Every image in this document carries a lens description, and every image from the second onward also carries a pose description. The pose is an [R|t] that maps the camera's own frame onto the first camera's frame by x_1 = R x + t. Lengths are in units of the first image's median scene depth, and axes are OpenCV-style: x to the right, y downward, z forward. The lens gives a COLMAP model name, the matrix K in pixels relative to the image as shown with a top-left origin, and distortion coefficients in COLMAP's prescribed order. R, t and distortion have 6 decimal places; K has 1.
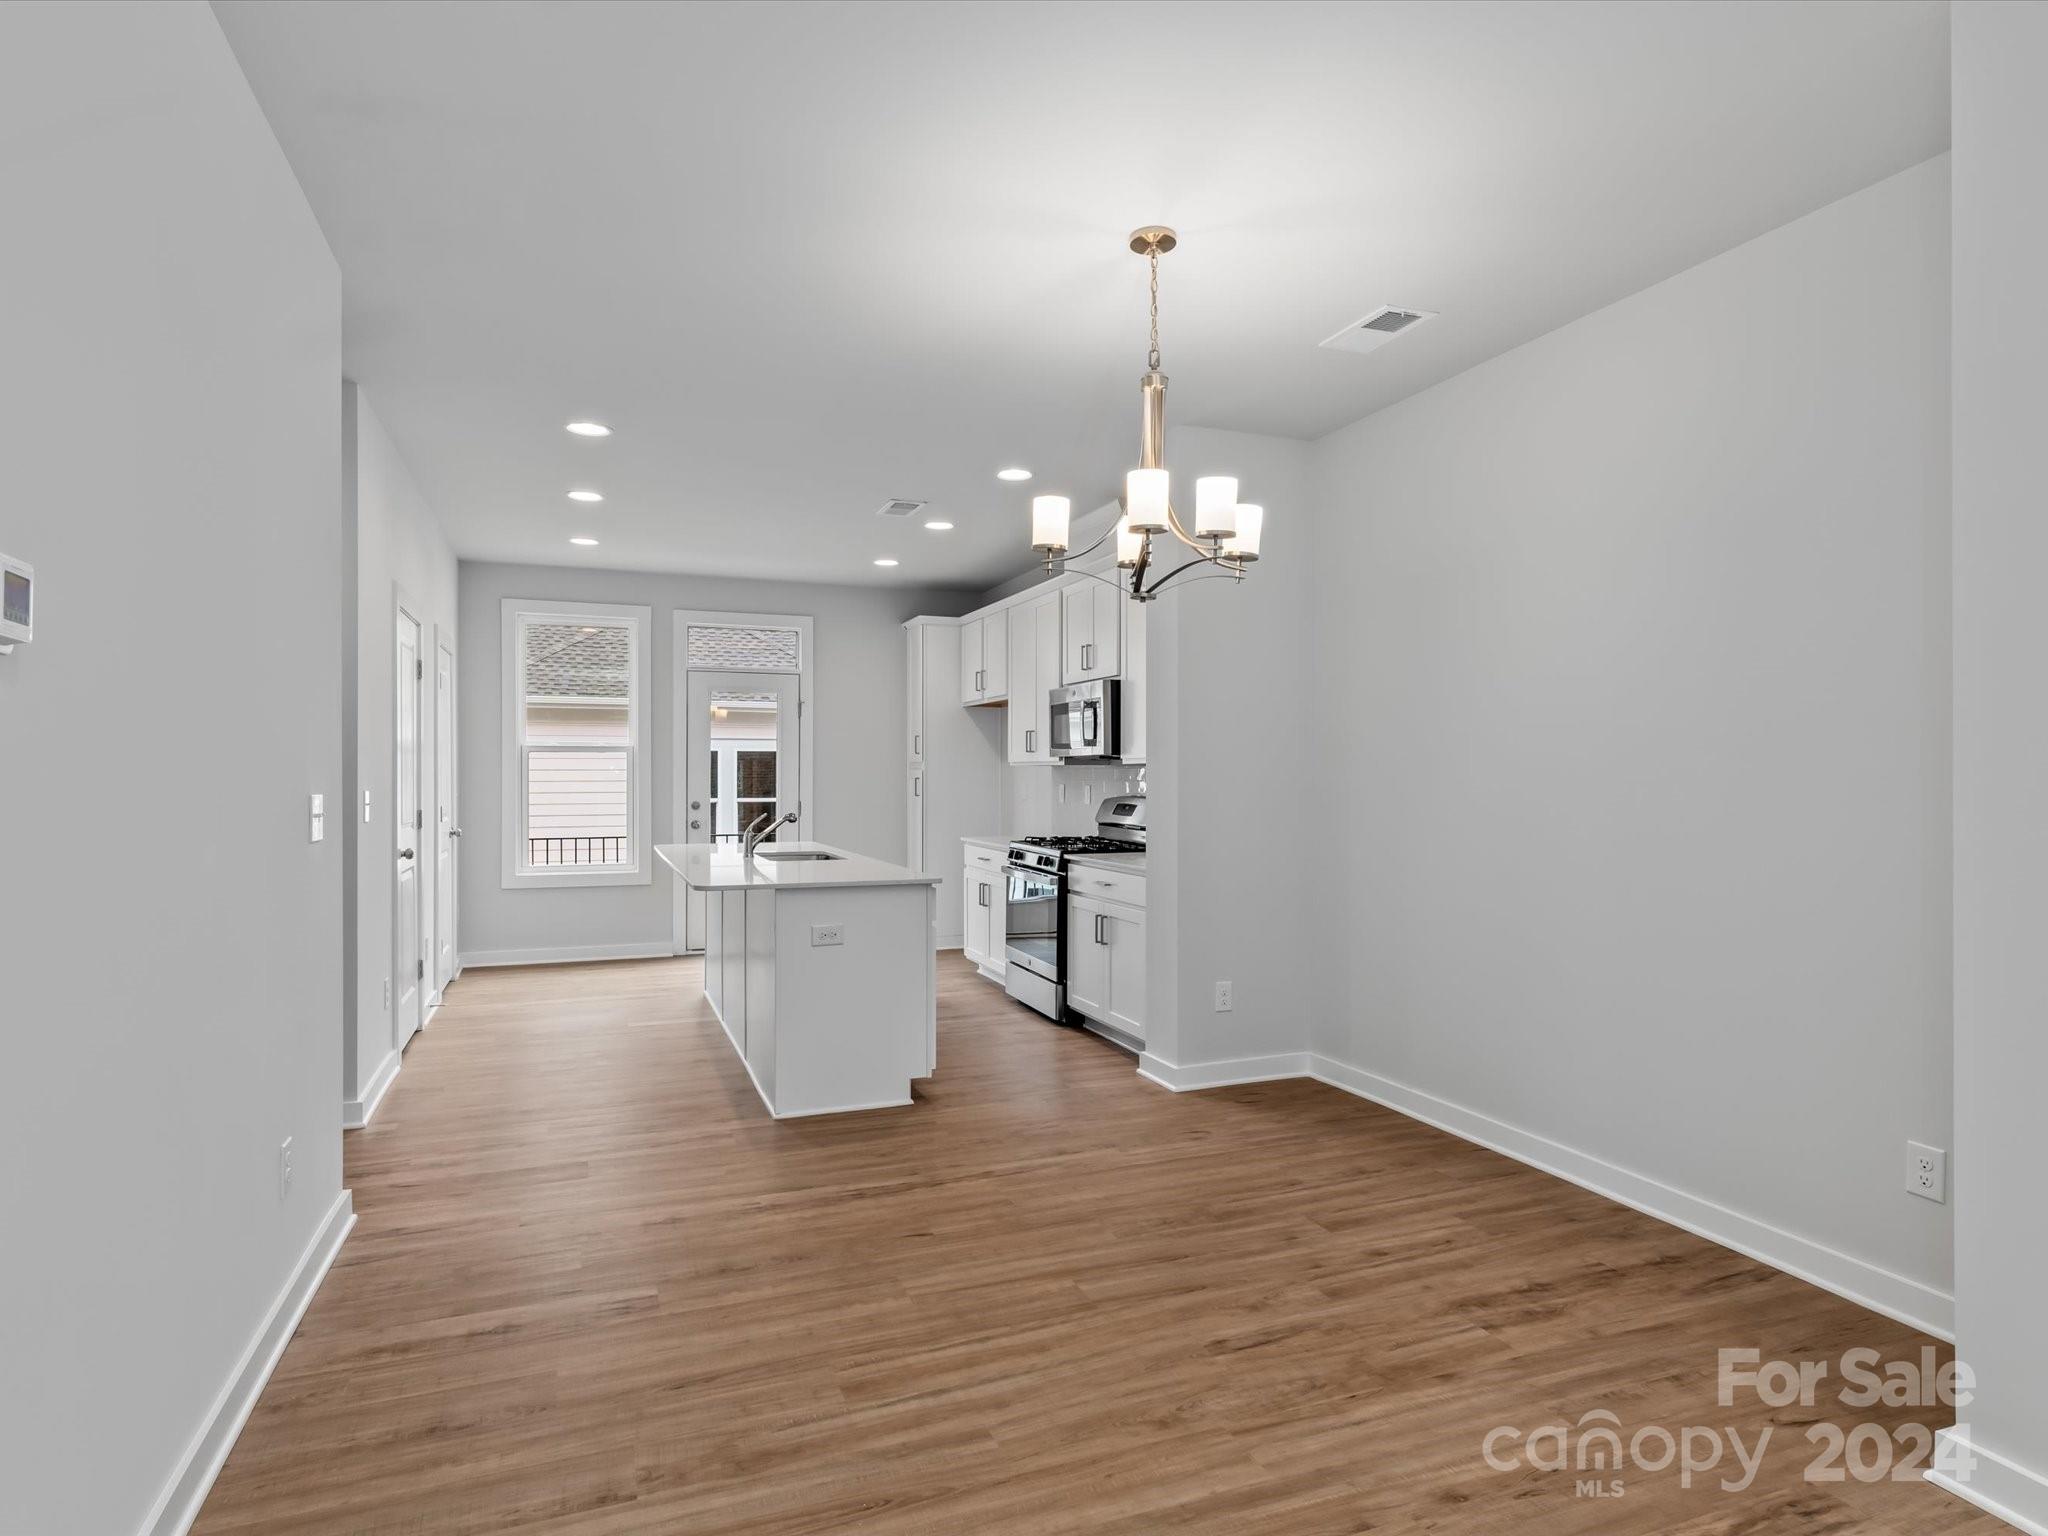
lens RADIAL K [[1107.5, 0, 955.9], [0, 1107.5, 775.9], [0, 0, 1]] dist [-0.000313, 0.000311]
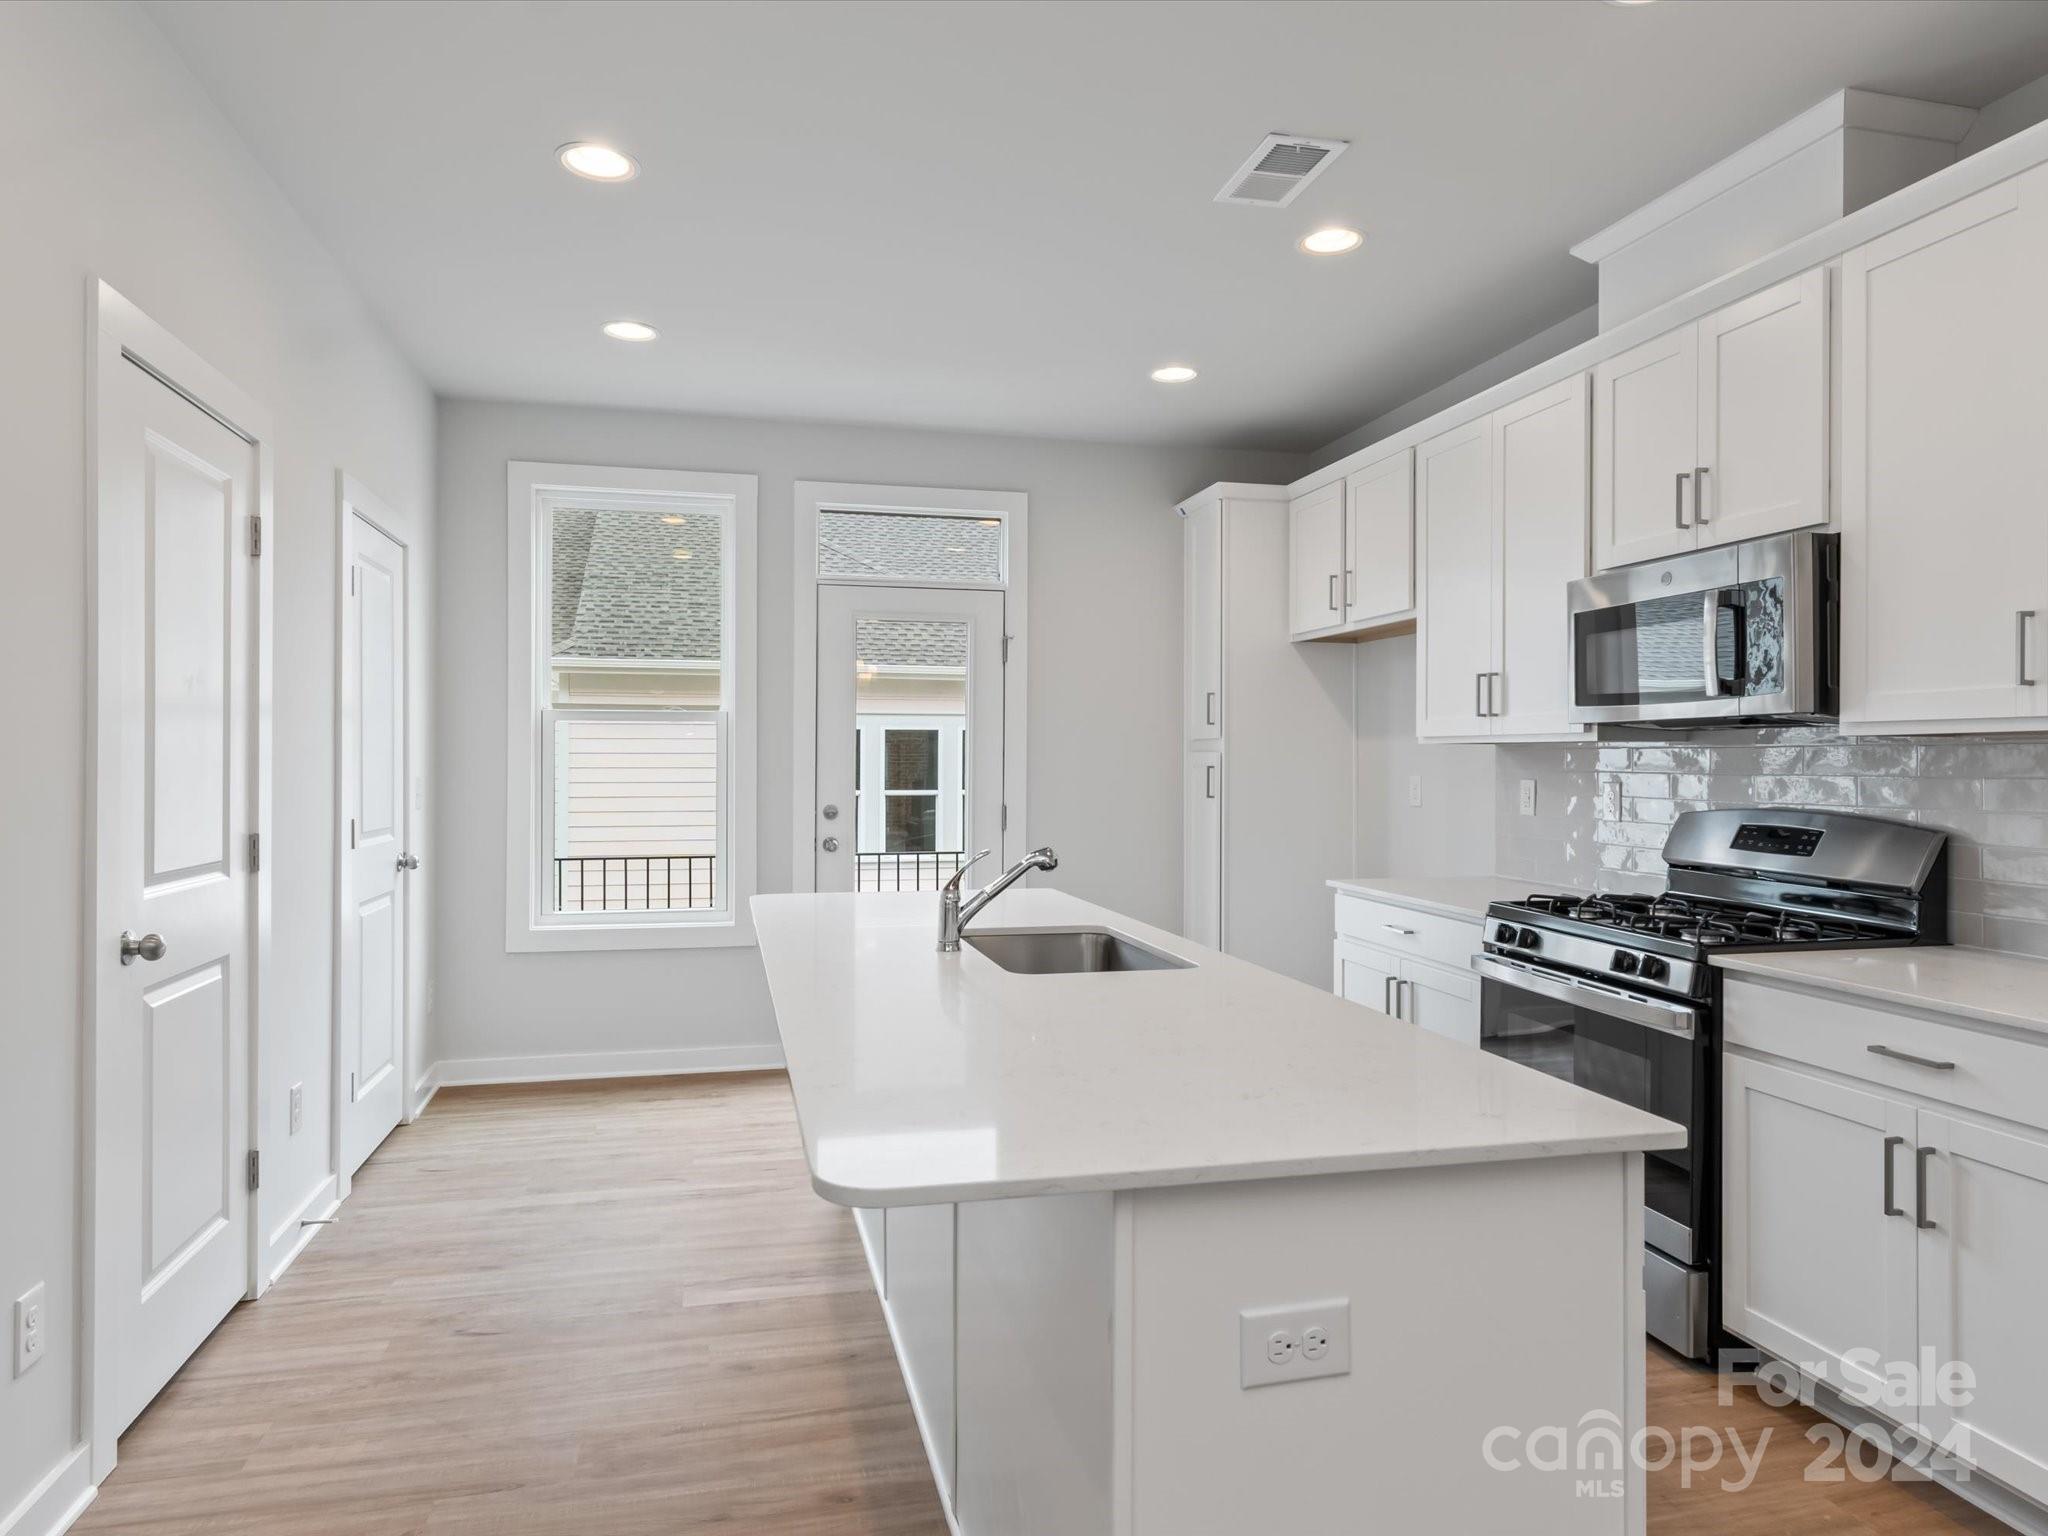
lens RADIAL K [[1120.7, 0, 1015.0], [0, 1120.7, 752.2], [0, 0, 1]] dist [0.005820, 0.002318]
pose [[0.997505, 0.000830, -0.070598, -0.115179], [-0.001502, 0.999954, -0.009467, 0.000143], [0.070587, 0.009550, 0.997460, 0.498468]]
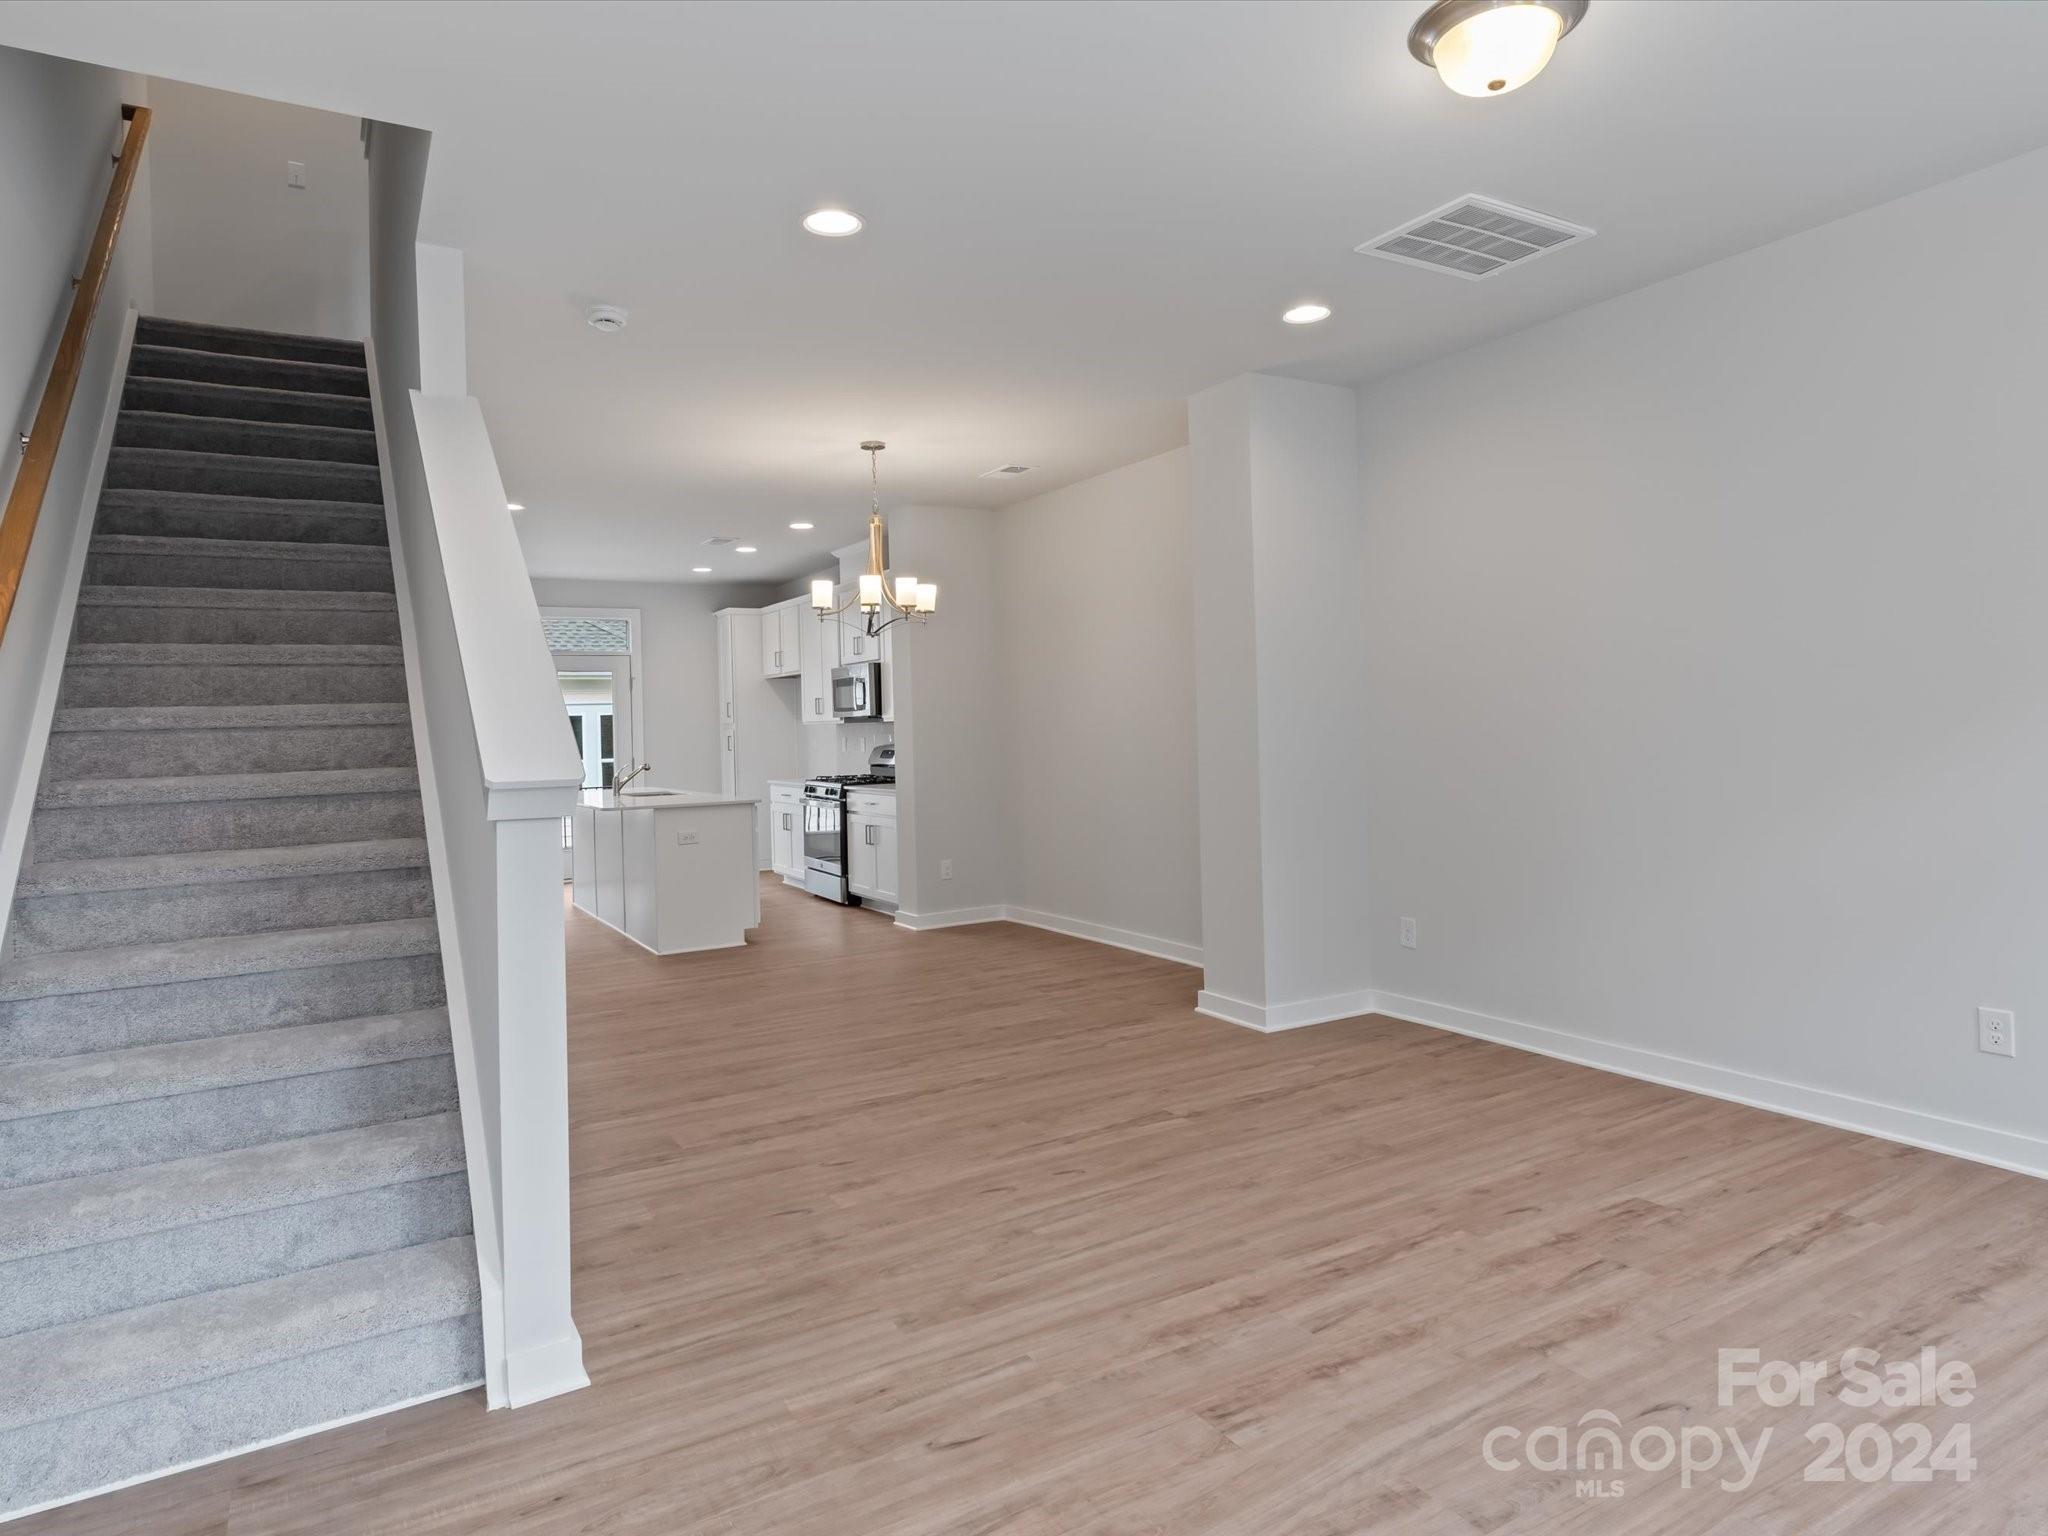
lens RADIAL K [[1235.1, 0, 995.2], [0, 1235.1, 747.5], [0, 0, 1]] dist [0.016667, 0.001509]
pose [[0.979317, -0.027987, 0.200385, -0.025791], [0.025440, 0.999560, 0.015273, 0.001442], [-0.200724, -0.009859, 0.979598, -0.530471]]
